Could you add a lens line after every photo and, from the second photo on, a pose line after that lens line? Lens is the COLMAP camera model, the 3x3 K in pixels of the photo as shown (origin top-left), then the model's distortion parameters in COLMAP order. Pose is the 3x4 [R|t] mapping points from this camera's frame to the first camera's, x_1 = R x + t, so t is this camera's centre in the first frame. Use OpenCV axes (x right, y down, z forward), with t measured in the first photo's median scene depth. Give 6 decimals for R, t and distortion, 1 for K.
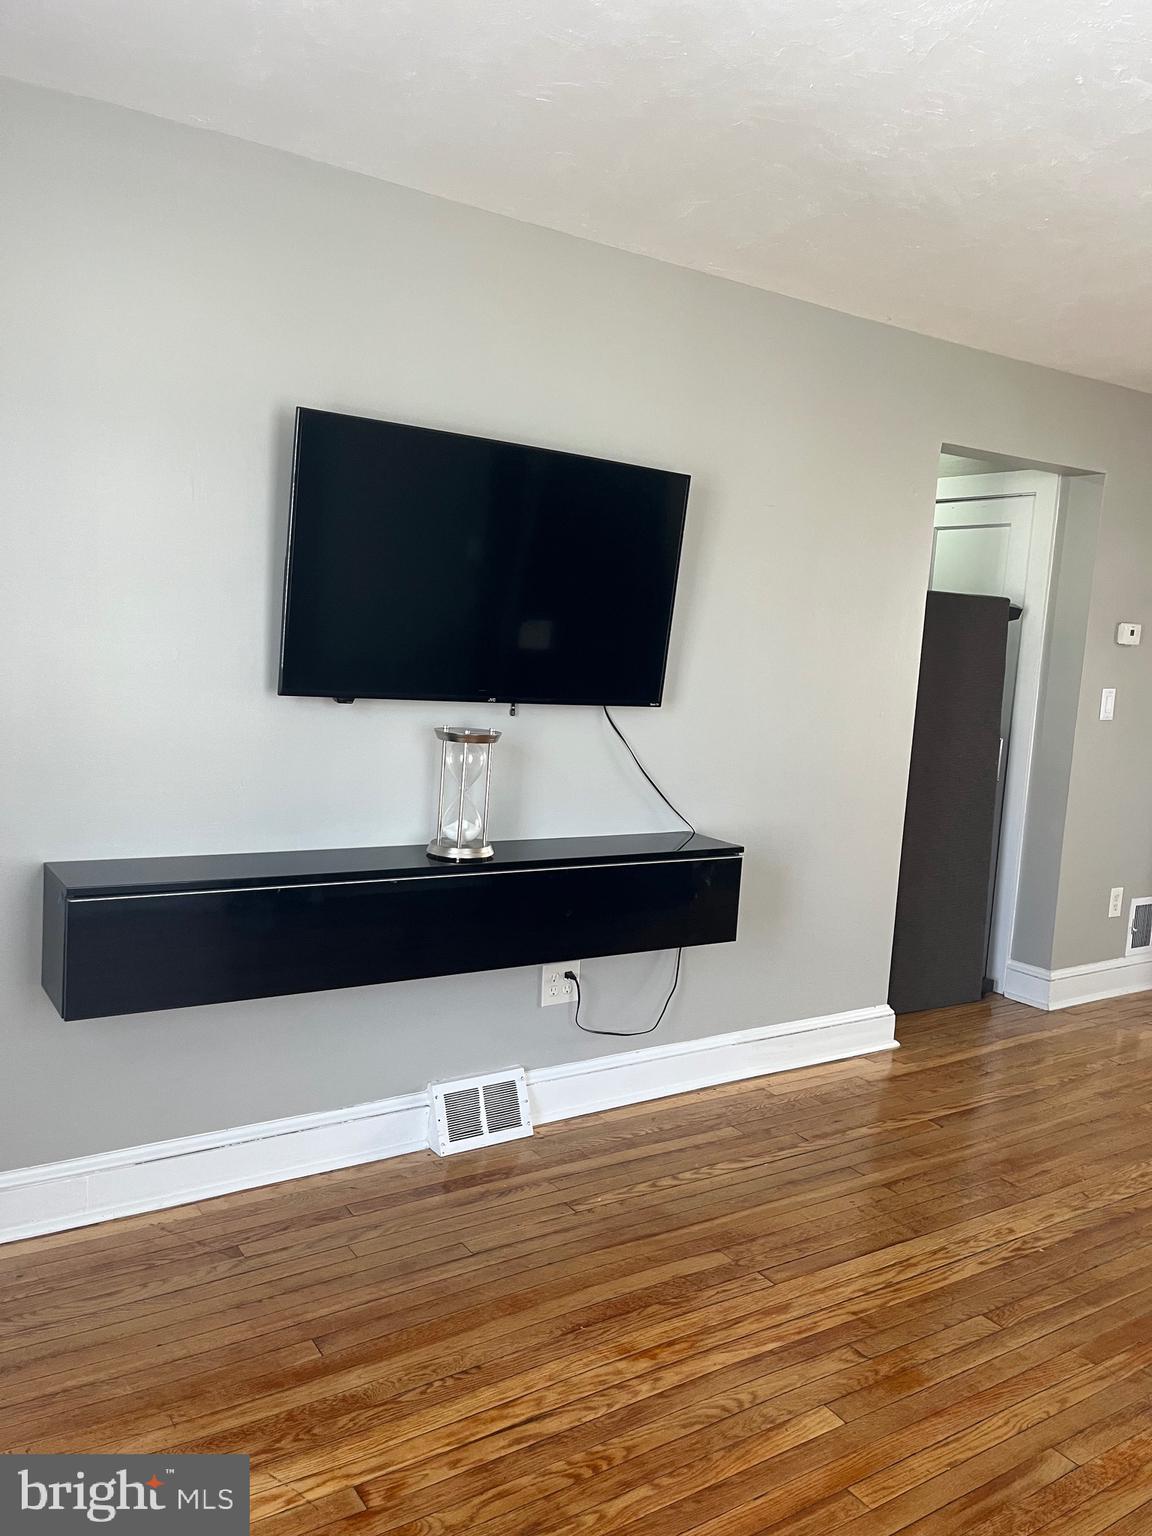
lens RADIAL K [[1155.2, 0, 576.0], [0, 1155.2, 768.0], [0, 0, 1]] dist [0.075786, -0.101443]
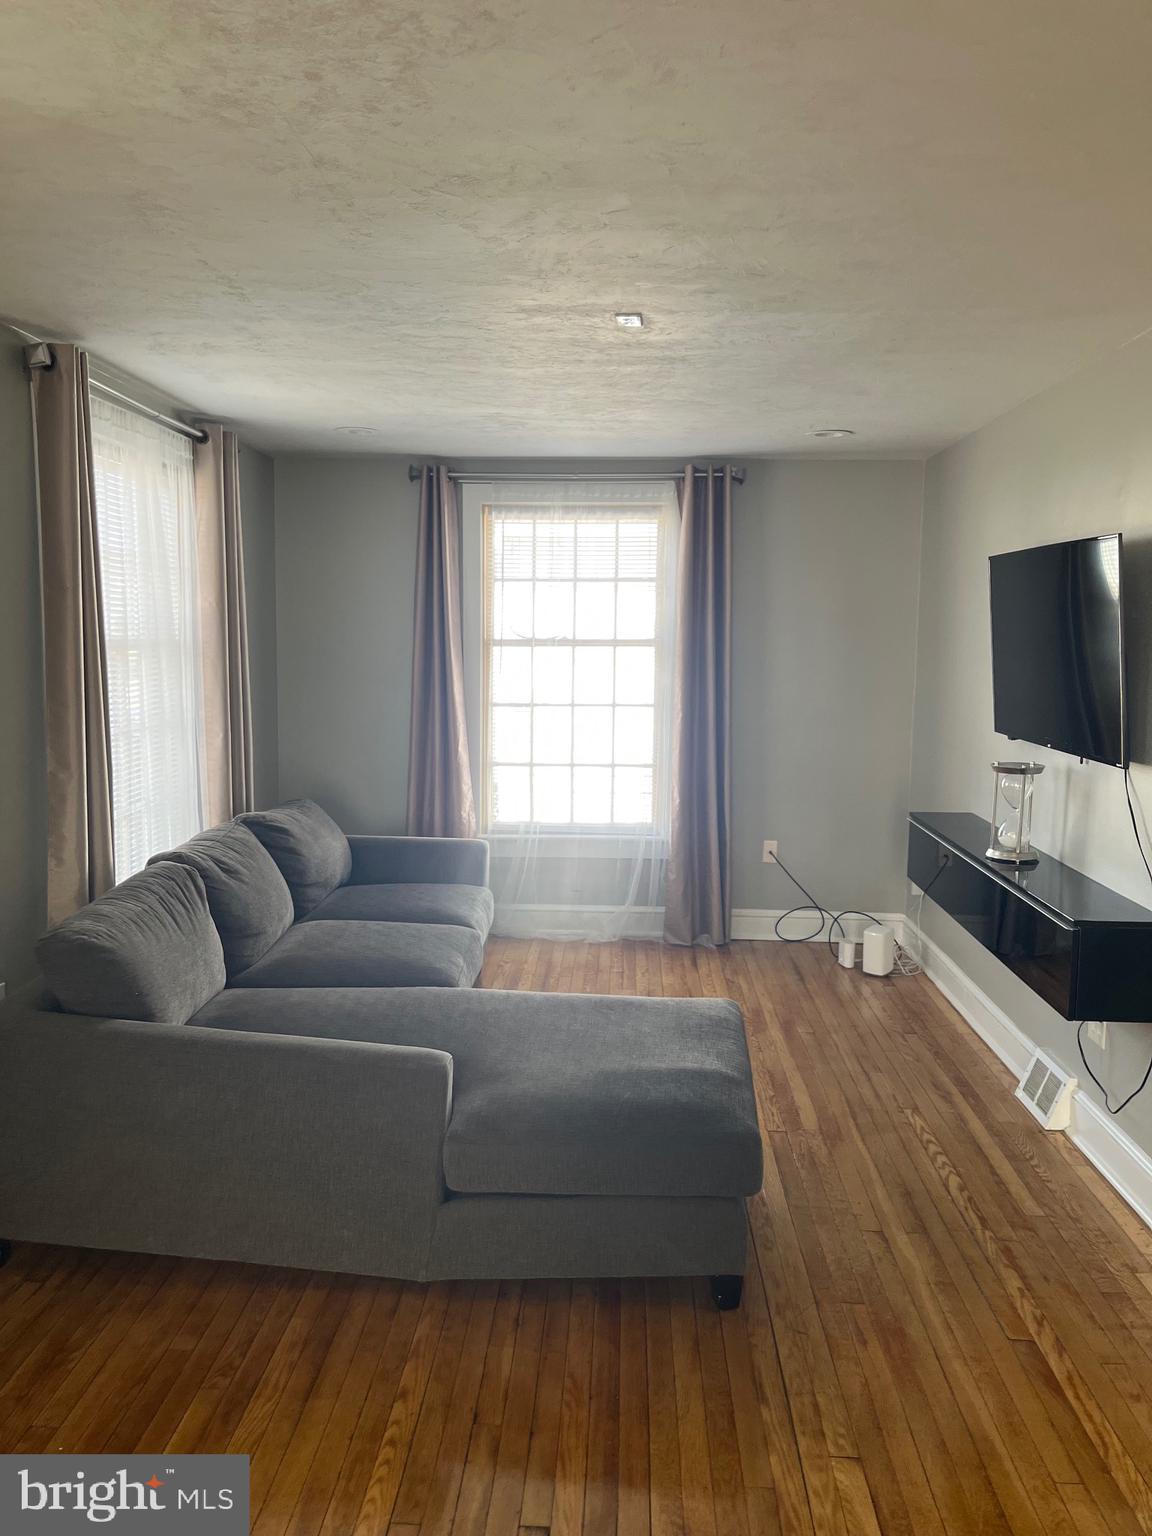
lens RADIAL K [[1155.2, 0, 576.0], [0, 1155.2, 768.0], [0, 0, 1]] dist [0.075786, -0.101443]
pose [[-0.592979, 0.024578, -0.804843, 1.272536], [-0.129316, 0.983653, 0.125314, -0.129734], [0.794766, 0.178387, -0.580108, 1.365943]]
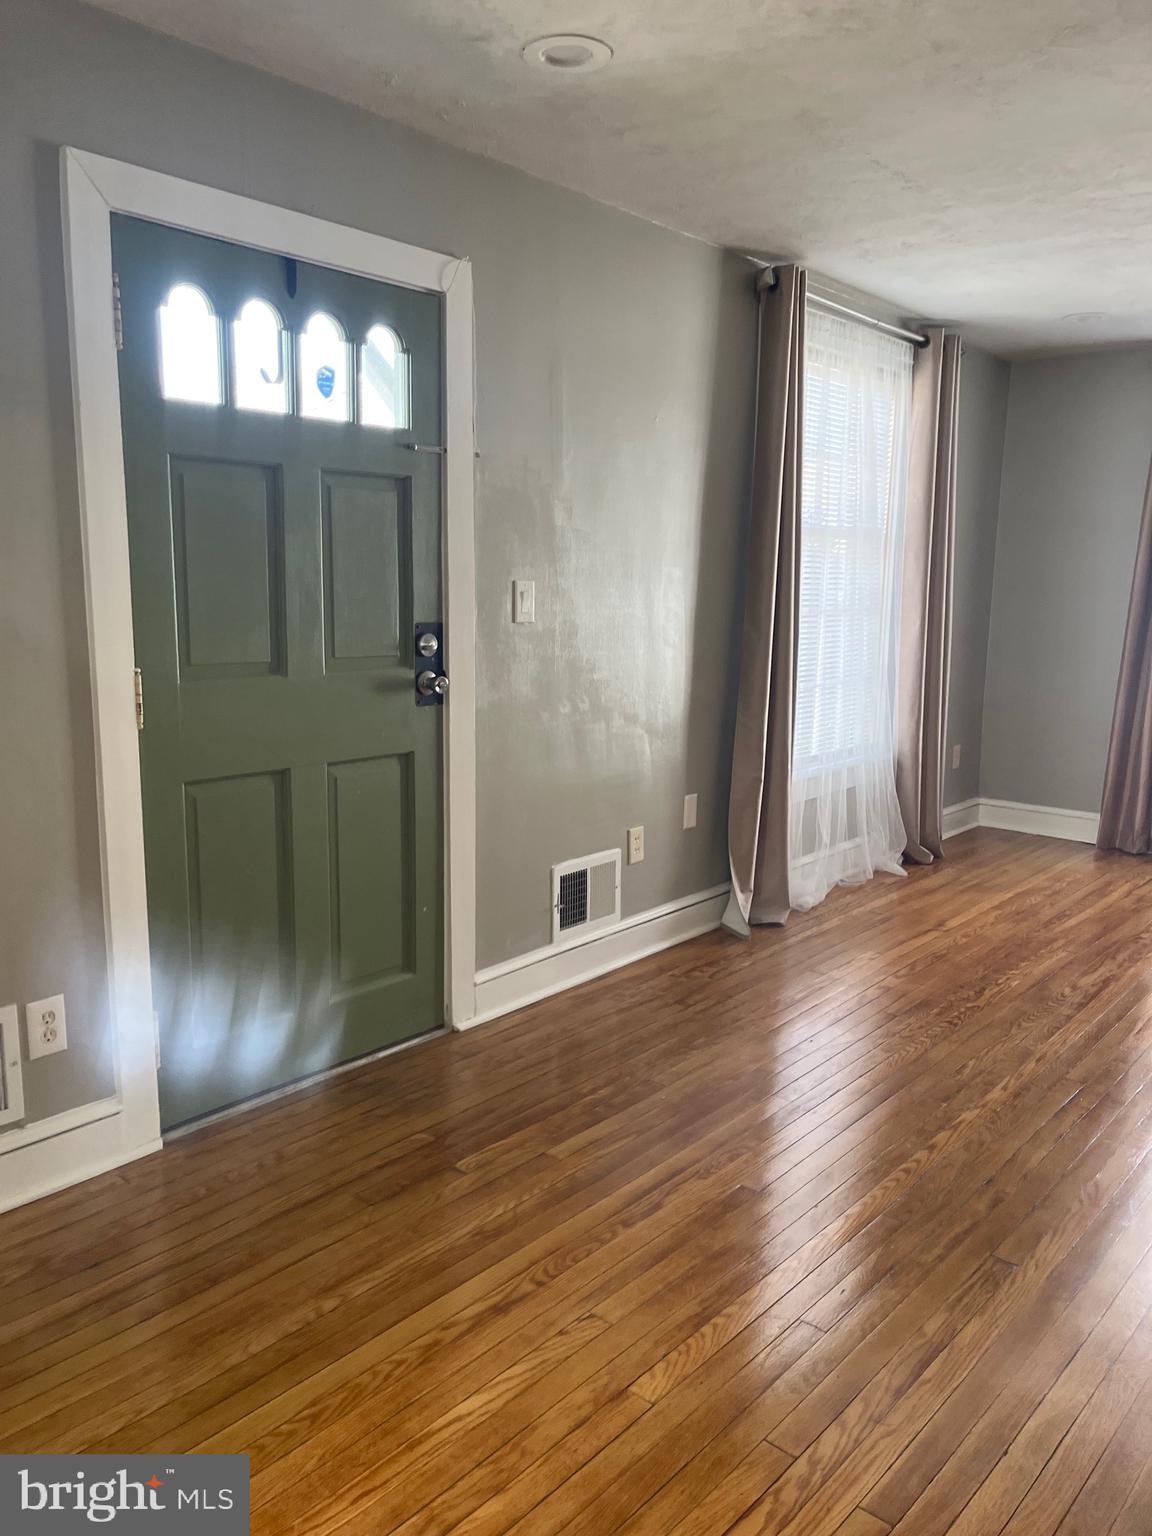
lens RADIAL K [[1155.2, 0, 576.0], [0, 1155.2, 768.0], [0, 0, 1]] dist [0.075786, -0.101443]
pose [[-0.955251, -0.019935, -0.295123, 1.249325], [-0.097194, 0.963481, 0.249513, -0.078865], [0.279371, 0.267032, -0.922304, 1.575078]]
